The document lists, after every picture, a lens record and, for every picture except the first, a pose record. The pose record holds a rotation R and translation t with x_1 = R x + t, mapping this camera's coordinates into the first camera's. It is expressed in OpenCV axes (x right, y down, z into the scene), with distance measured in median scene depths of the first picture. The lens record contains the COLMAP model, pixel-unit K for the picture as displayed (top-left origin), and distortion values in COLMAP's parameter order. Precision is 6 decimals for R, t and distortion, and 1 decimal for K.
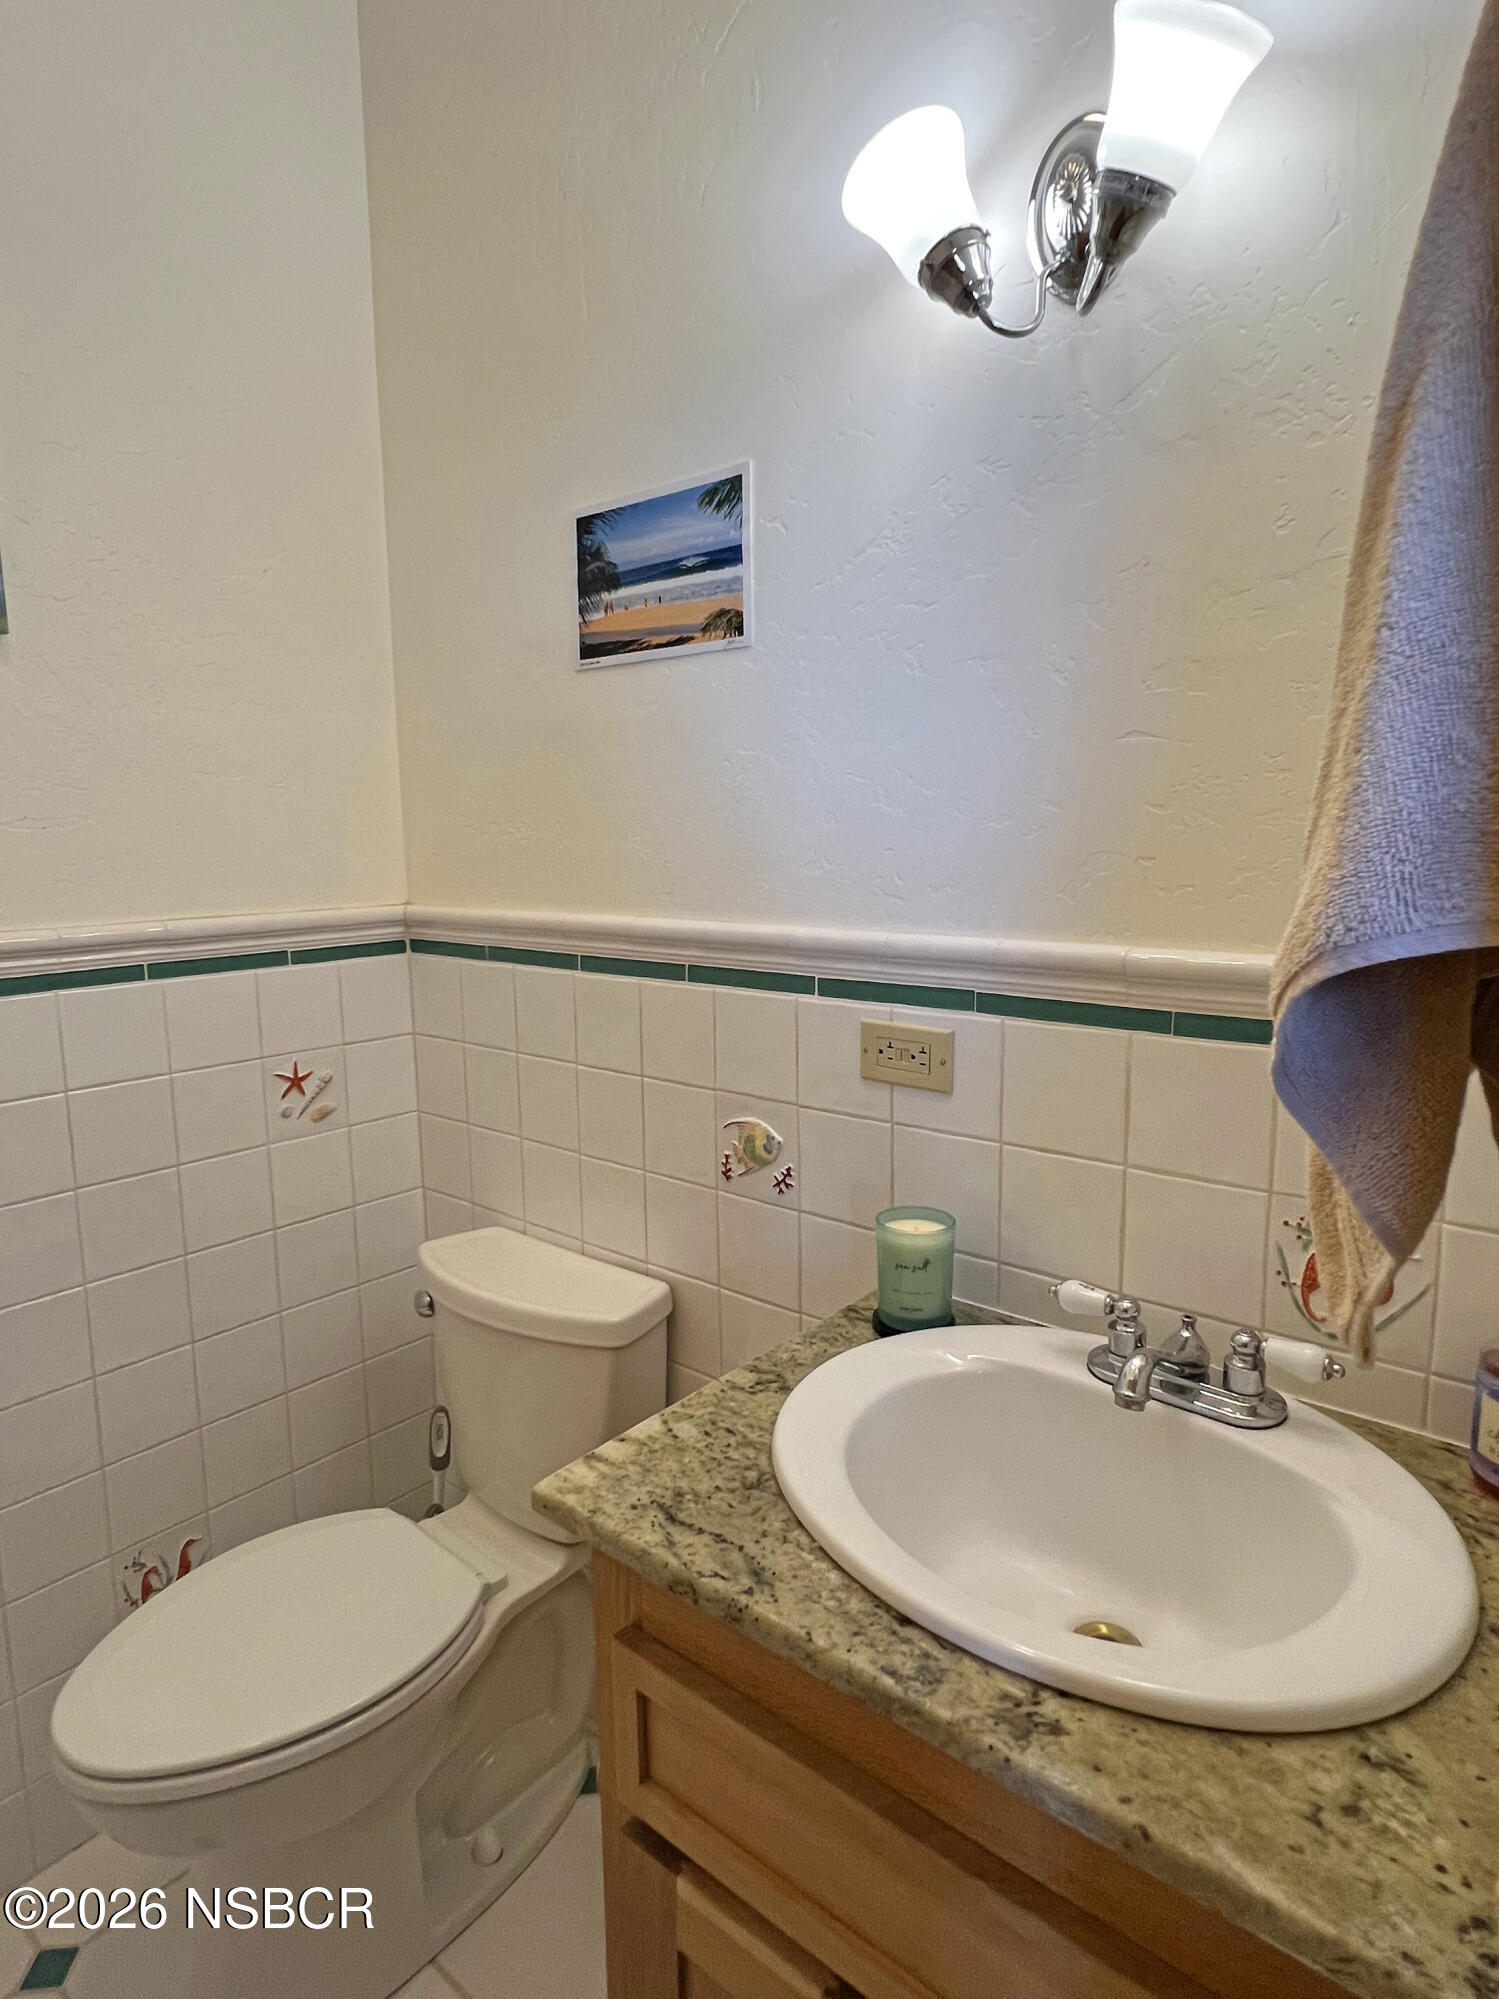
lens RADIAL K [[1118.1, 0, 749.5], [0, 1118.1, 999.5], [0, 0, 1]] dist [0.002877, -0.001666]
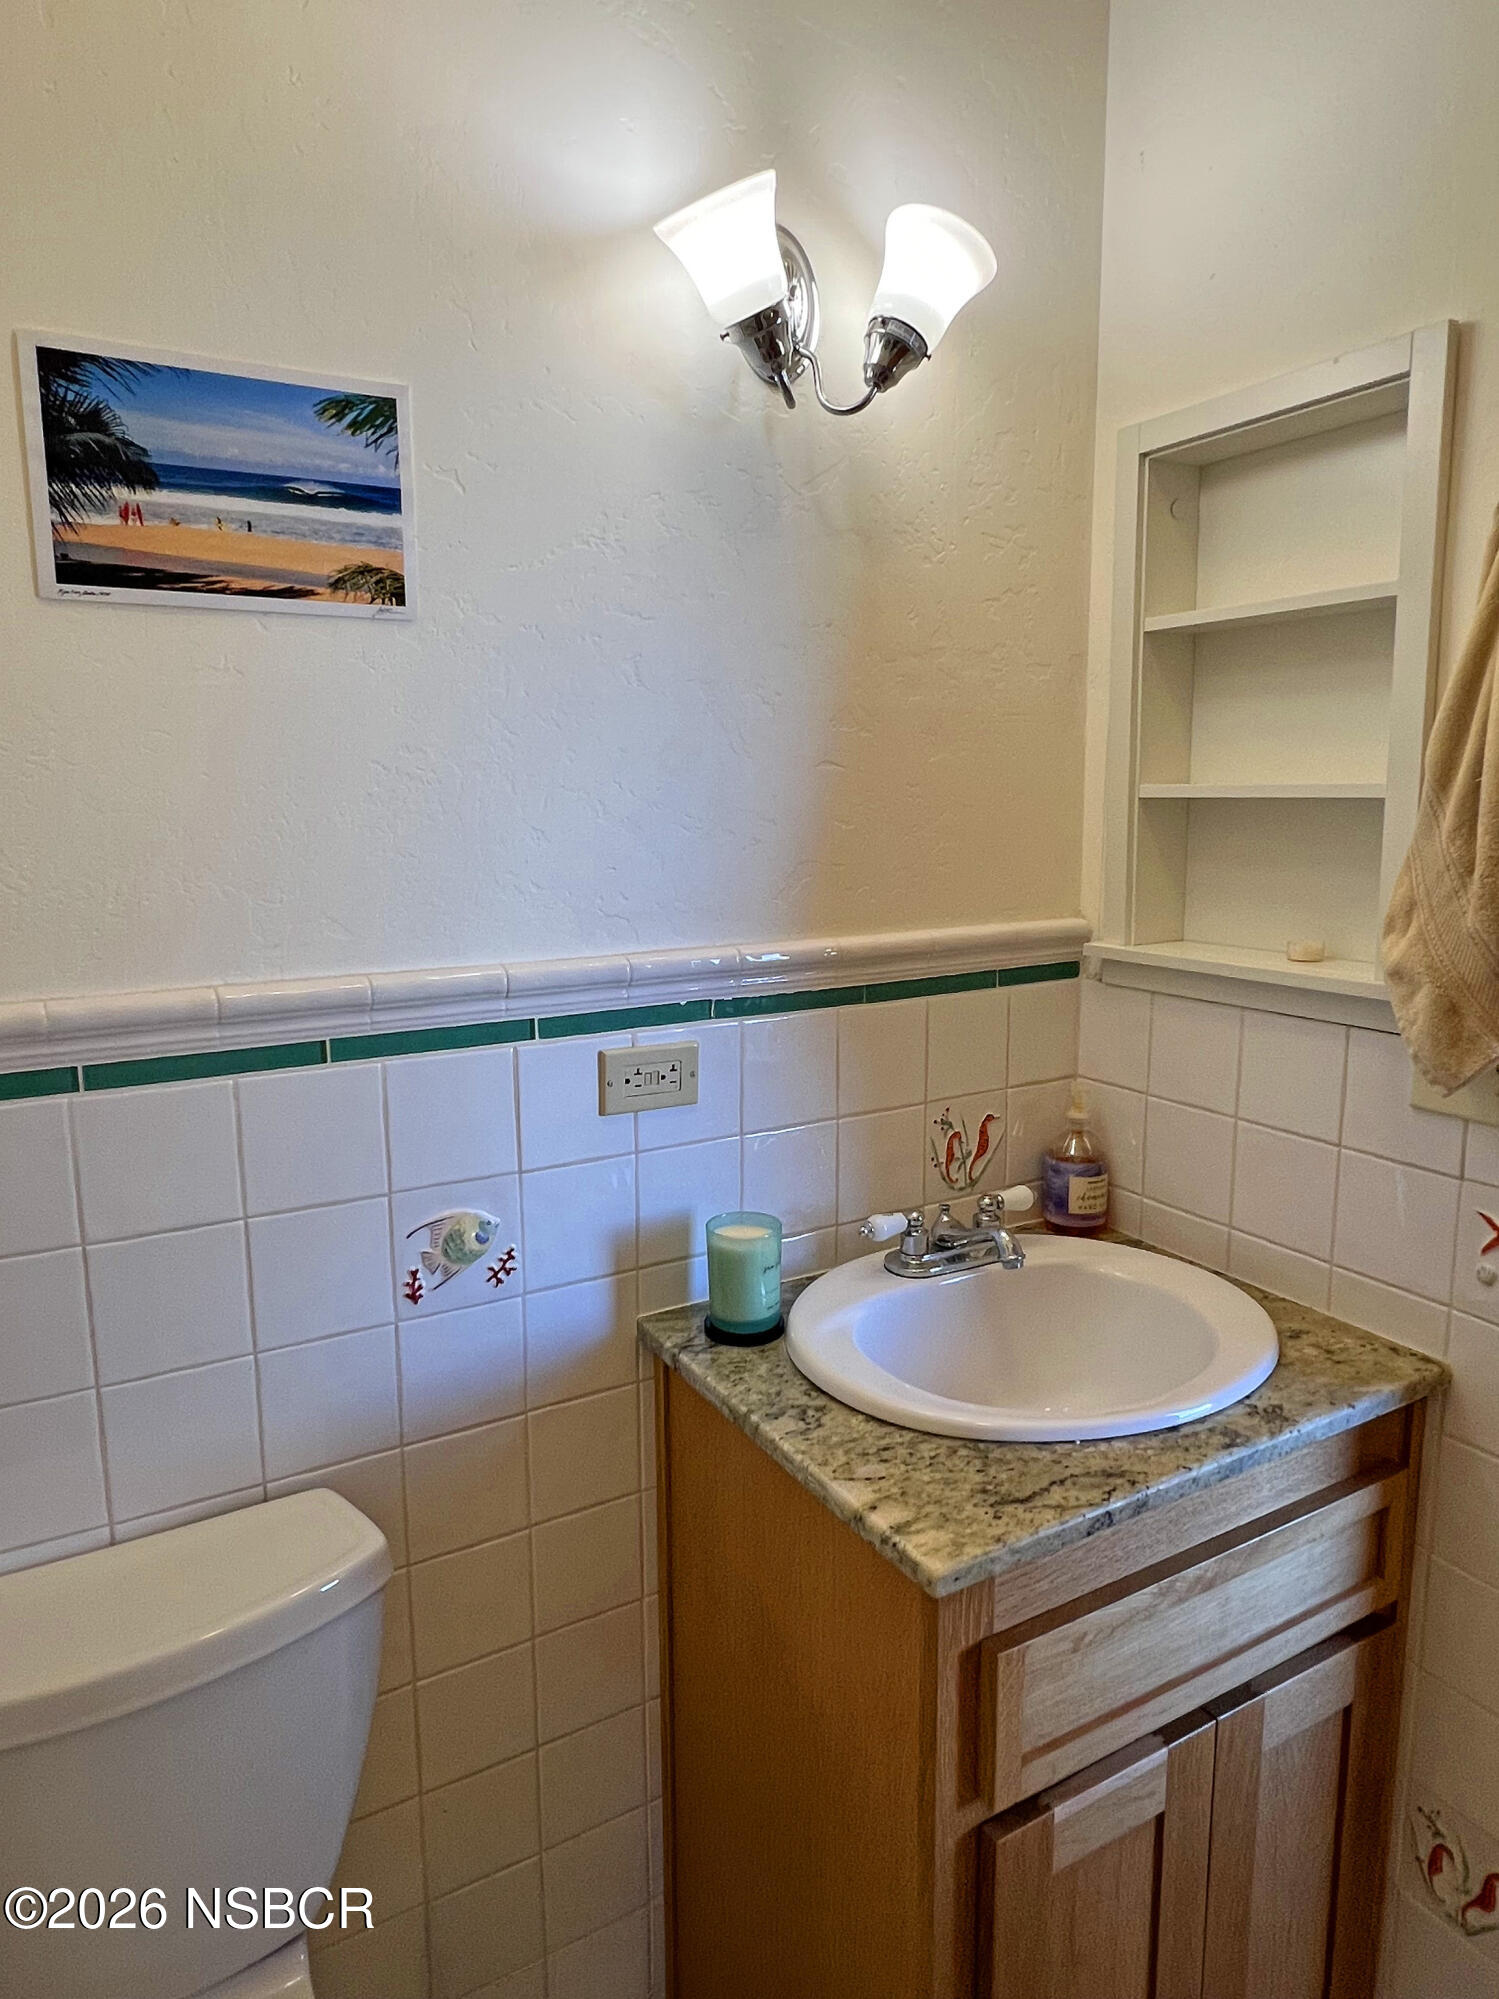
lens RADIAL K [[1225.5, 0, 749.5], [0, 1225.5, 999.5], [0, 0, 1]] dist [-0.001892, -0.003543]
pose [[0.350955, -0.150227, 0.924263, -0.747699], [0.147355, 0.983609, 0.103920, -0.107503], [-0.924726, 0.099724, 0.367339, 0.486282]]
